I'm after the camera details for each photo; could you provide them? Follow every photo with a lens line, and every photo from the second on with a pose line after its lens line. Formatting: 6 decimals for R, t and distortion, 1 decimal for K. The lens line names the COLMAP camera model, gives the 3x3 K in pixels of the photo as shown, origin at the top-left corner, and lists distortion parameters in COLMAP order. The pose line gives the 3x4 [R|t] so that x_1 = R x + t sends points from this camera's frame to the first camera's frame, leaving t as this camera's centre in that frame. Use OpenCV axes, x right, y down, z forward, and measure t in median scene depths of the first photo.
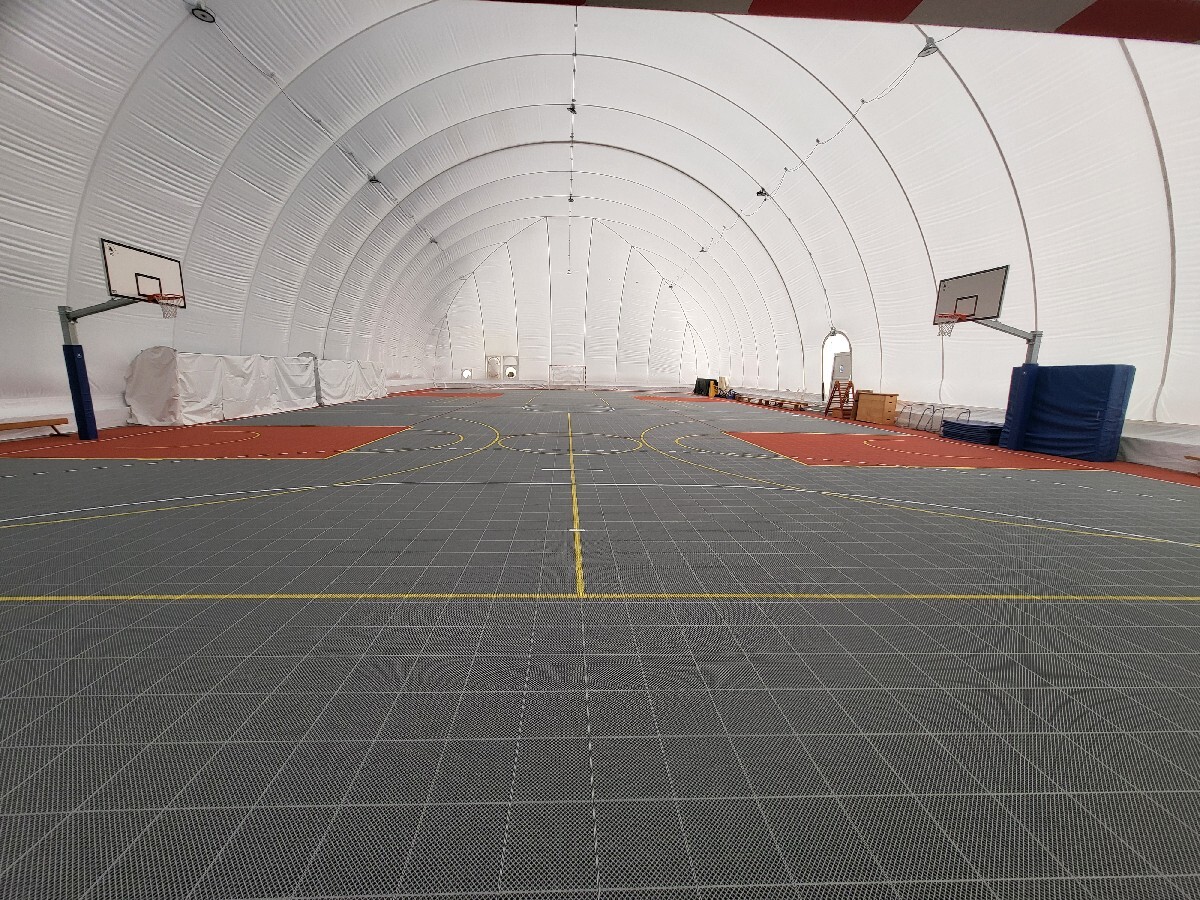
lens RADIAL K [[486.6, 0, 581.5], [0, 486.6, 445.5], [0, 0, 1]] dist [-0.000269, 0.000422]
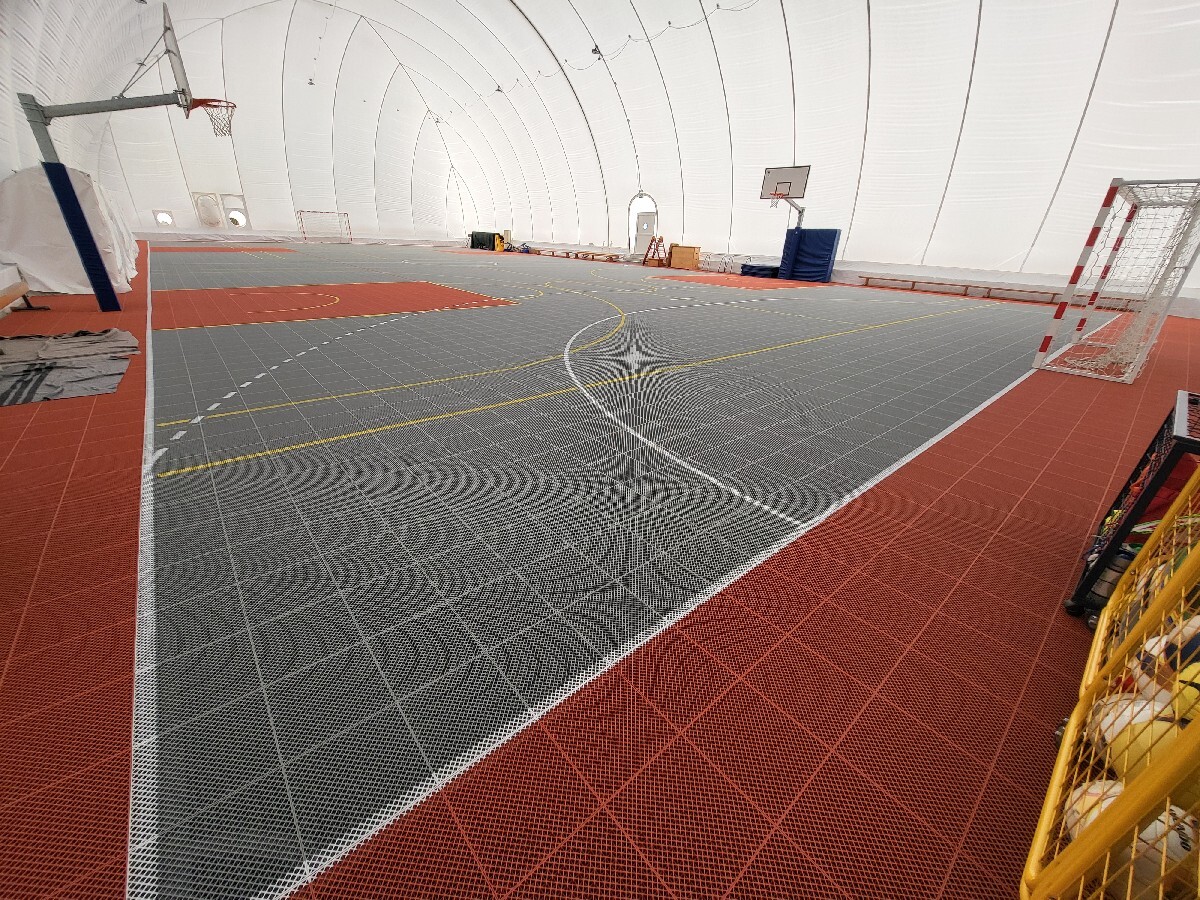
lens RADIAL K [[486.6, 0, 602.3], [0, 486.6, 445.4], [0, 0, 1]] dist [-0.000269, 0.000422]
pose [[0.777666, -0.237238, 0.582197, -0.475850], [0.069080, 0.952705, 0.295942, 0.006604], [-0.624871, -0.189925, 0.757275, -0.013992]]
